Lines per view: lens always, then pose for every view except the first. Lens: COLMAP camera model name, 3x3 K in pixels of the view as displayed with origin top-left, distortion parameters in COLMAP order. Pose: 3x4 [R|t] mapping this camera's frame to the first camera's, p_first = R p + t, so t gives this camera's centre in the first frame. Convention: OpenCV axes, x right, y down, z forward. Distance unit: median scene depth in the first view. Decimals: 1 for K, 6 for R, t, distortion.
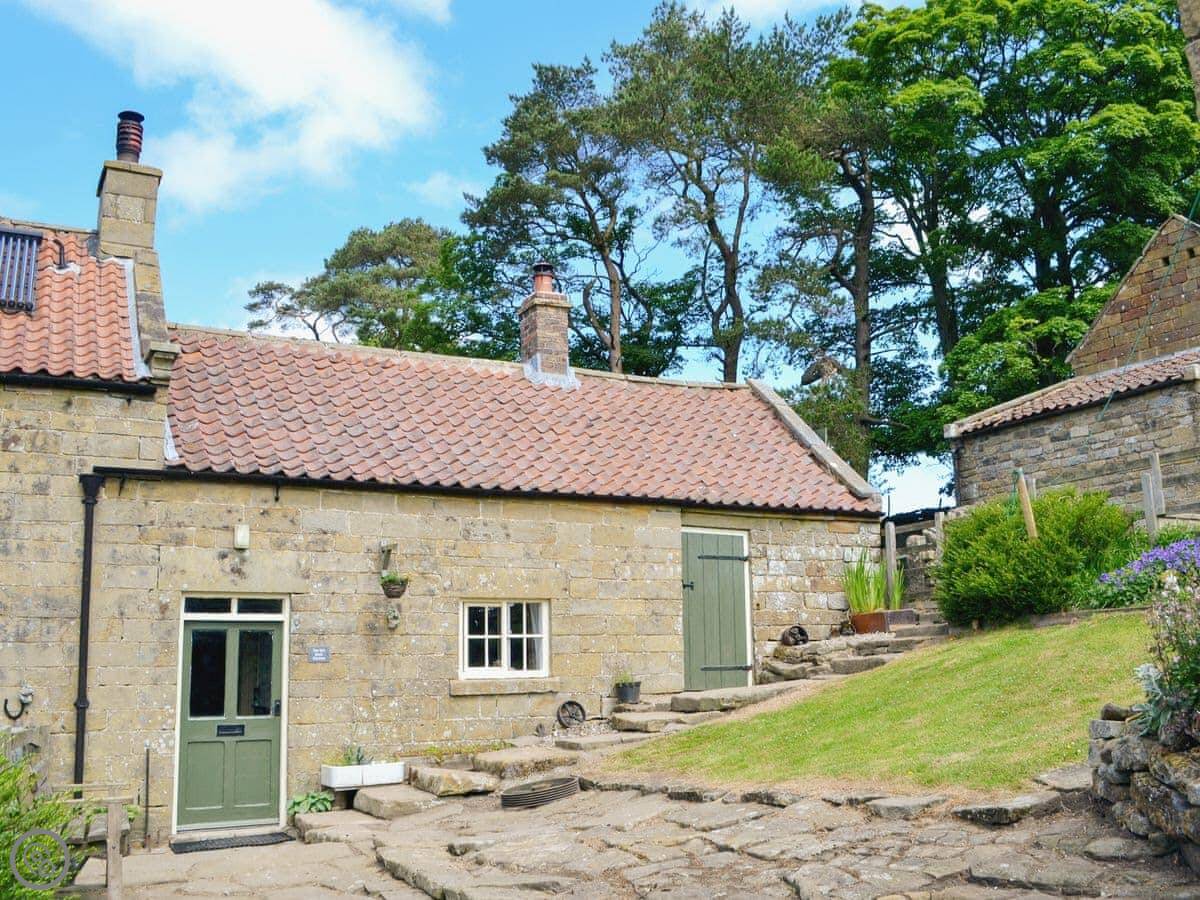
lens RADIAL K [[1131.2, 0, 591.9], [0, 1131.2, 440.0], [0, 0, 1]] dist [-0.072552, 0.010312]
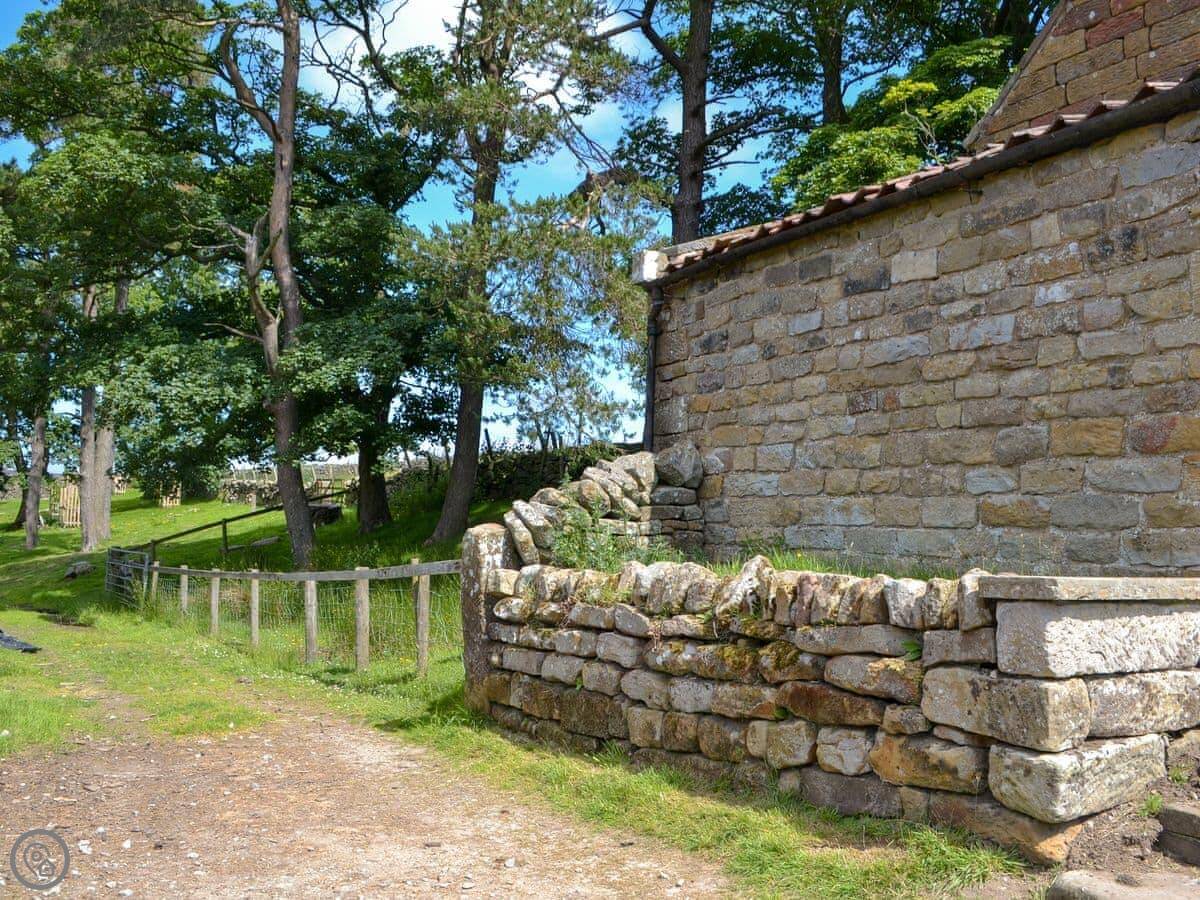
lens RADIAL K [[1131.2, 0, 591.9], [0, 1131.2, 440.0], [0, 0, 1]] dist [-0.072552, 0.010312]
pose [[0.998881, 0.046144, 0.010414, 0.339859], [-0.047010, 0.992841, 0.109804, 0.012102], [-0.005272, -0.110171, 0.993899, 0.657889]]
